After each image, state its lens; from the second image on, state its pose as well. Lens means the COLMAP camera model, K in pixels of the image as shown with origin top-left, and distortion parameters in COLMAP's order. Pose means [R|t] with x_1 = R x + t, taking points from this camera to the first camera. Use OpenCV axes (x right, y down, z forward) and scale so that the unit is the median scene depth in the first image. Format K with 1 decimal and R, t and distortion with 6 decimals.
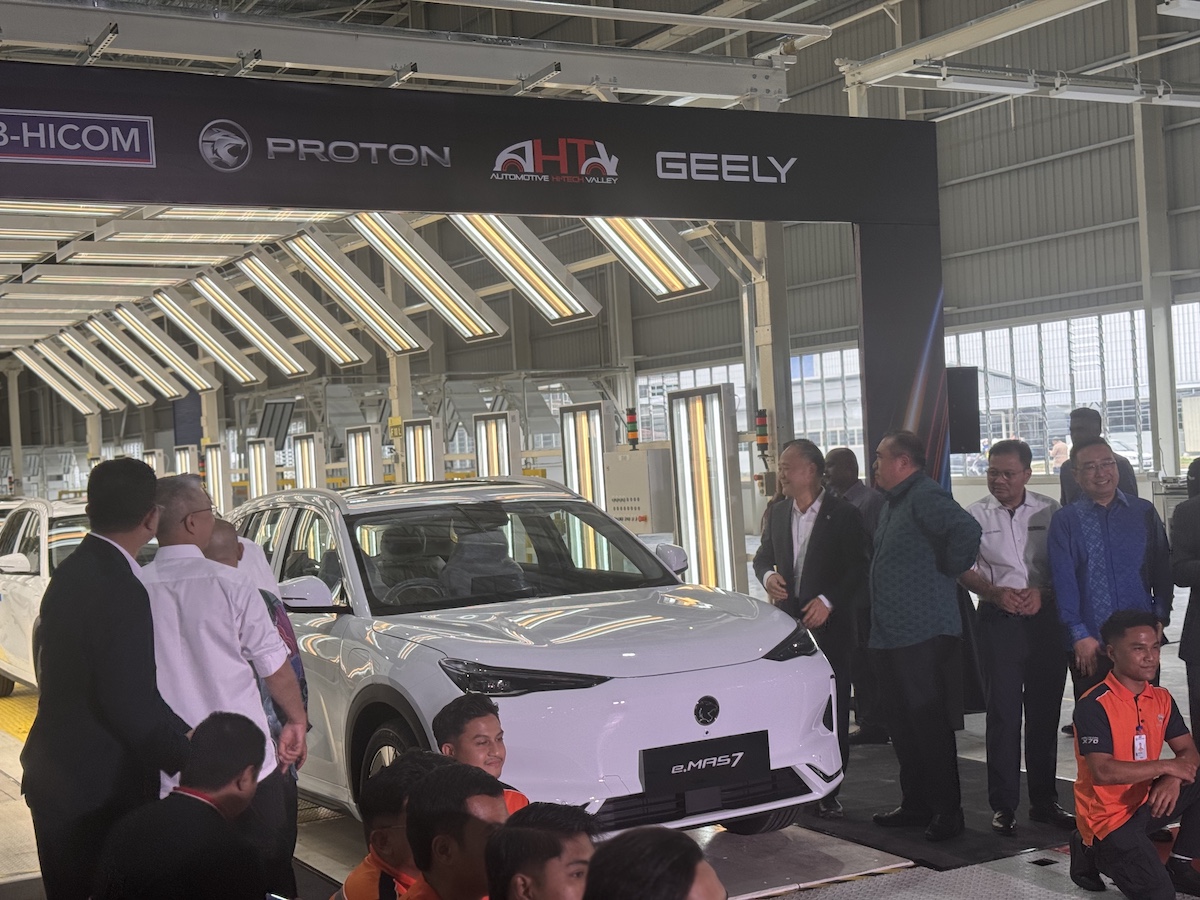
lens RADIAL K [[1679.8, 0, 615.4], [0, 1679.8, 456.5], [0, 0, 1]] dist [0.109936, 0.000000]
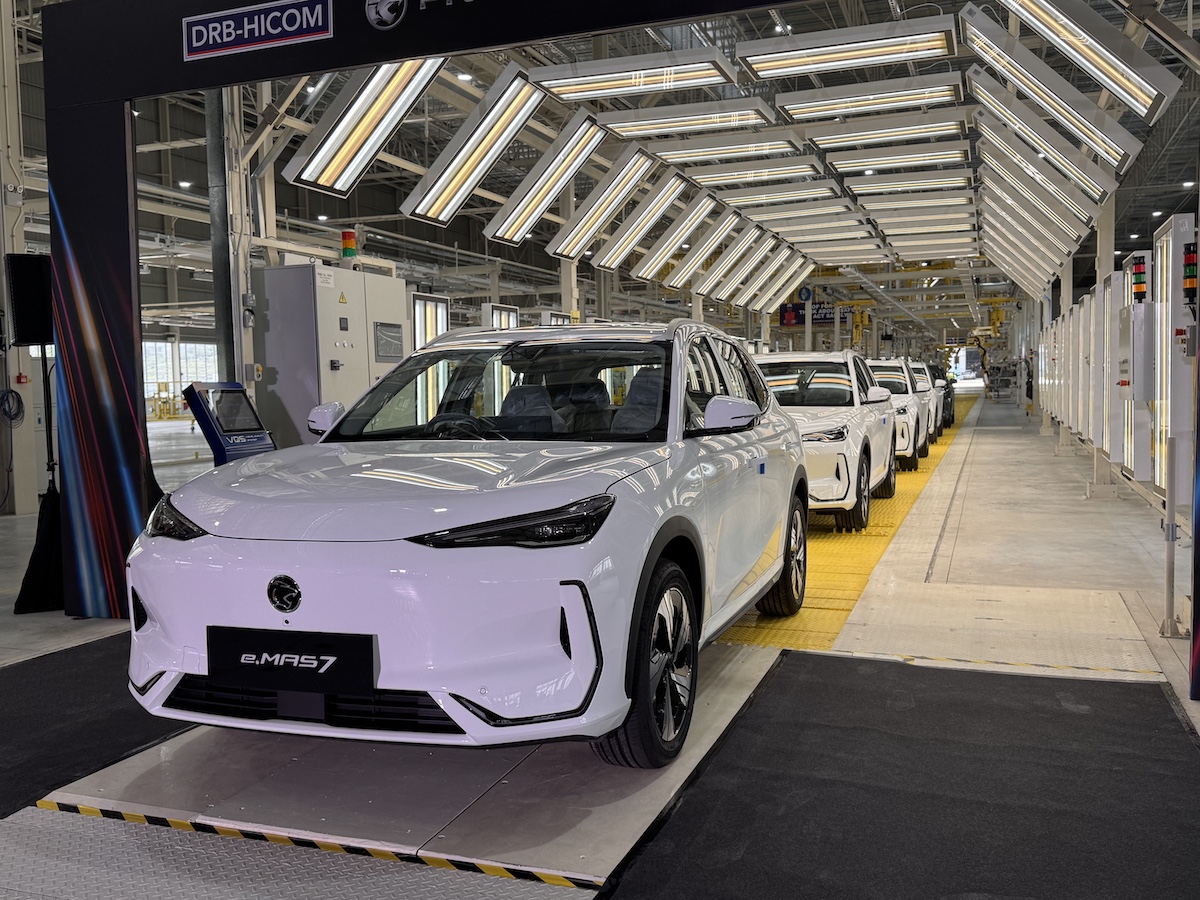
lens RADIAL K [[1075.2, 0, 598.0], [0, 1075.2, 460.9], [0, 0, 1]] dist [0.108164, -0.210286]
pose [[0.637935, 0.097624, -0.763877, 0.361807], [-0.015379, 0.993349, 0.114108, 0.021786], [0.769937, -0.061046, 0.635193, 0.555585]]
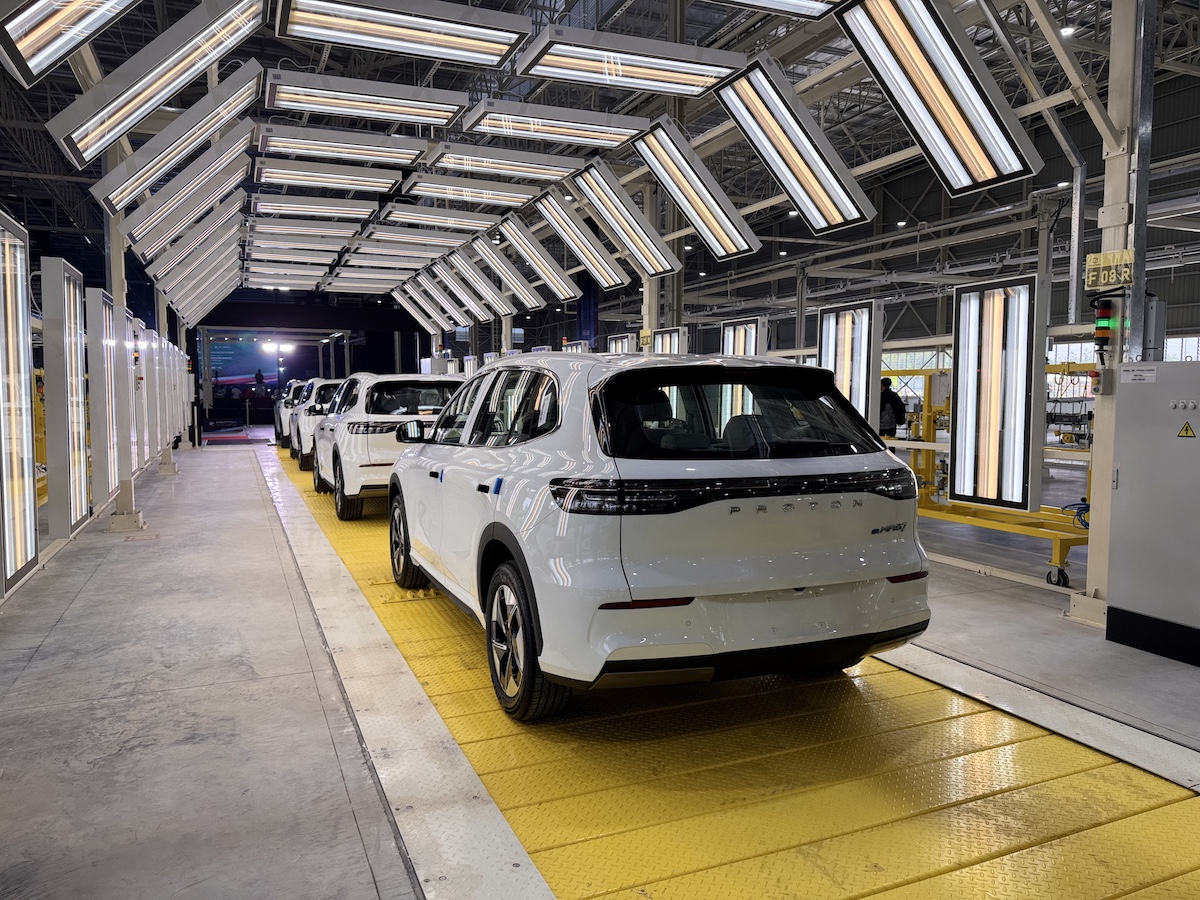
lens RADIAL K [[842.1, 0, 590.7], [0, 842.1, 451.1], [0, 0, 1]] dist [0.047987, -0.037426]
pose [[0.989443, 0.070846, -0.126427, -0.150246], [-0.061084, 0.994962, 0.079489, 0.039258], [0.131421, -0.070927, 0.988786, 0.606501]]
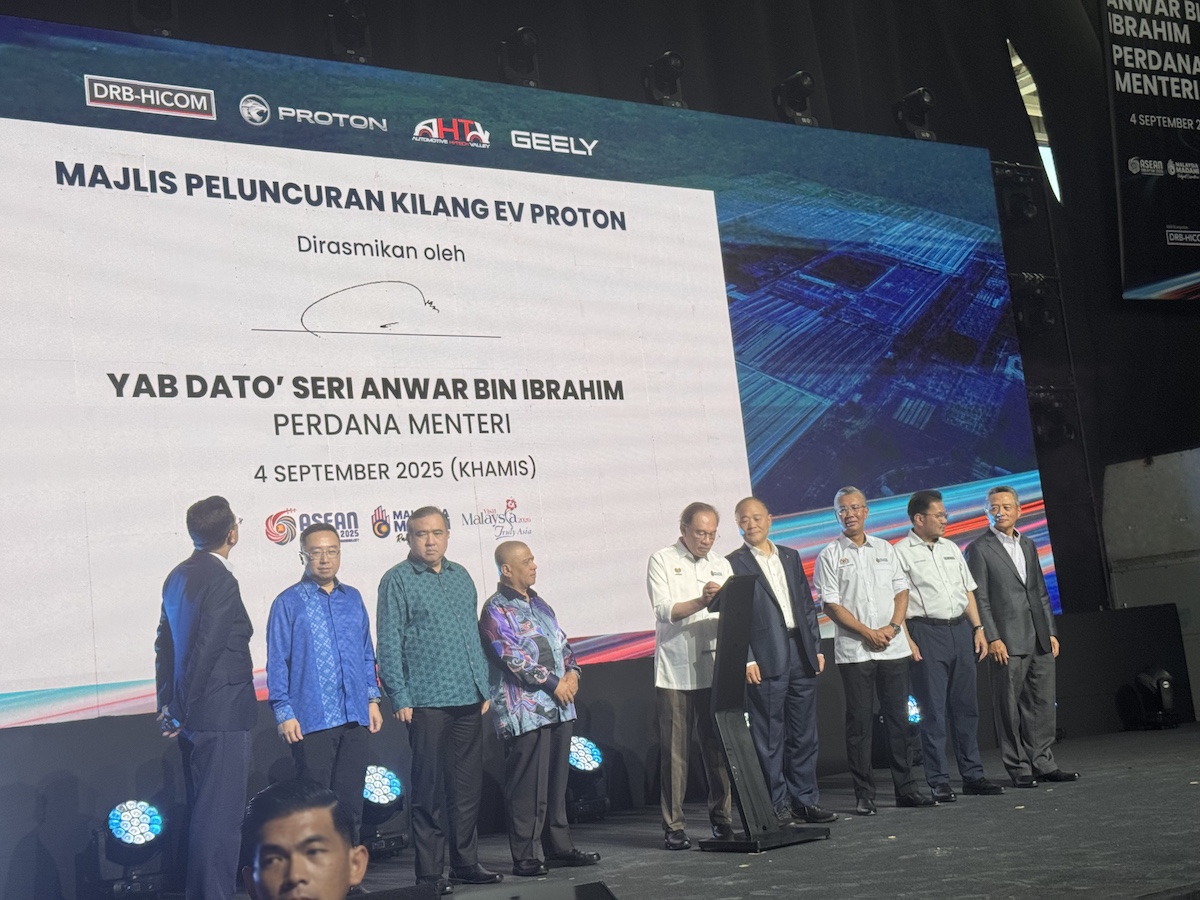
lens RADIAL K [[1679.8, 0, 613.5], [0, 1679.8, 479.0], [0, 0, 1]] dist [0.109936, 0.000000]
pose [[0.995346, 0.002567, 0.096332, -0.032654], [0.002059, 0.998850, -0.047894, 0.227242], [-0.096344, 0.047869, 0.994196, -0.592665]]
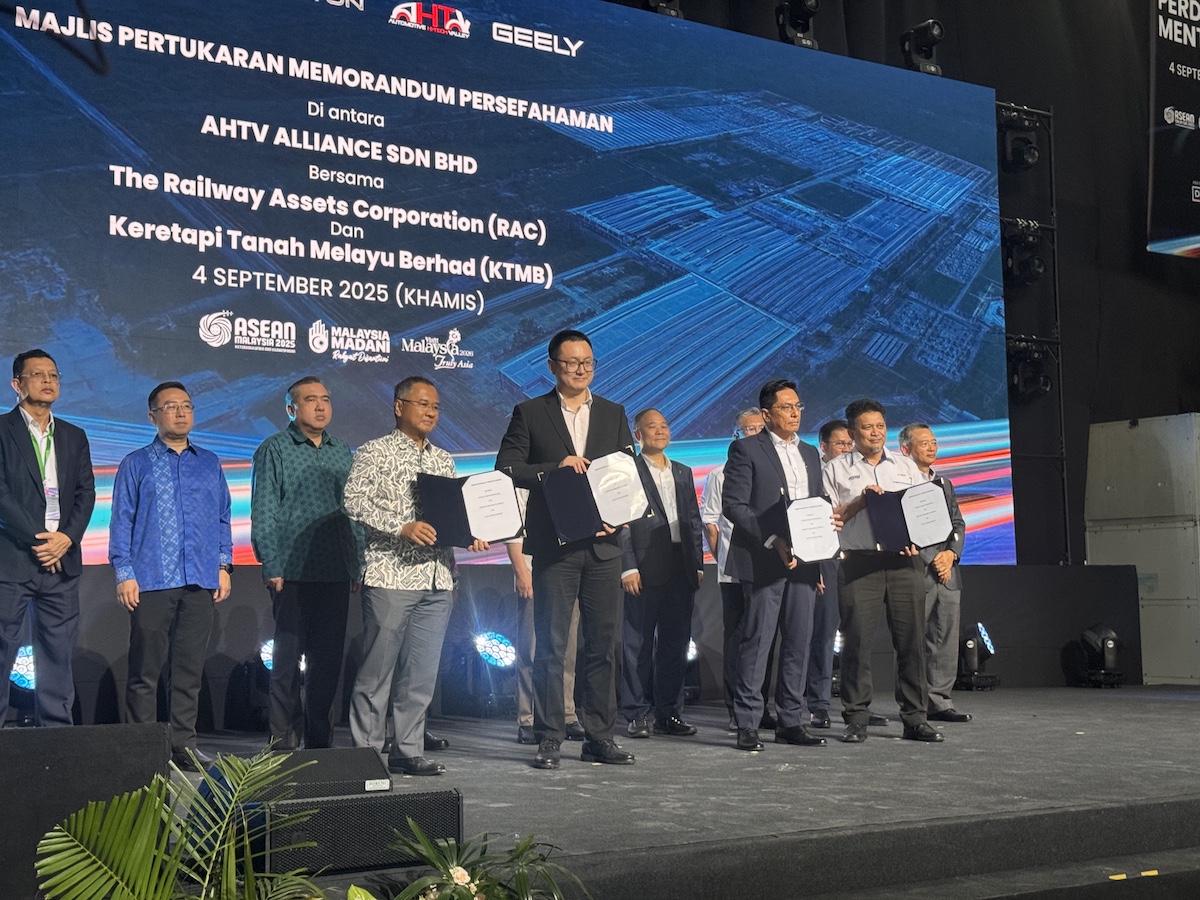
lens RADIAL K [[1679.8, 0, 611.4], [0, 1679.8, 468.3], [0, 0, 1]] dist [0.109936, 0.000000]
pose [[0.993146, 0.096304, 0.066227, 0.068986], [-0.096187, 0.995351, -0.004963, 0.234380], [-0.066397, -0.001441, 0.997792, -0.603784]]
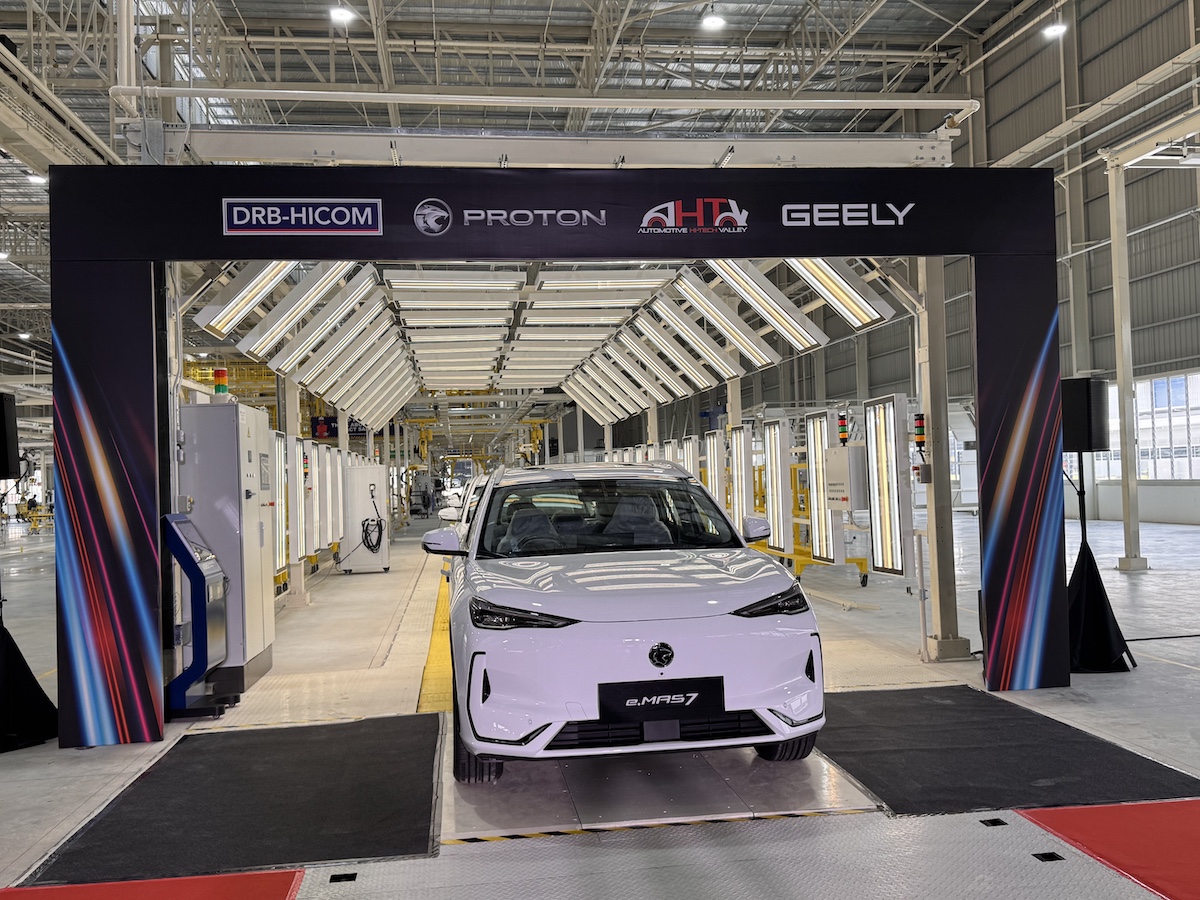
lens RADIAL K [[1075.2, 0, 608.8], [0, 1075.2, 457.5], [0, 0, 1]] dist [0.108164, -0.210286]
pose [[0.926062, 0.018324, -0.376927, 0.209790], [-0.018912, 0.999819, 0.002141, 0.008345], [0.376898, 0.005146, 0.926241, 0.200340]]
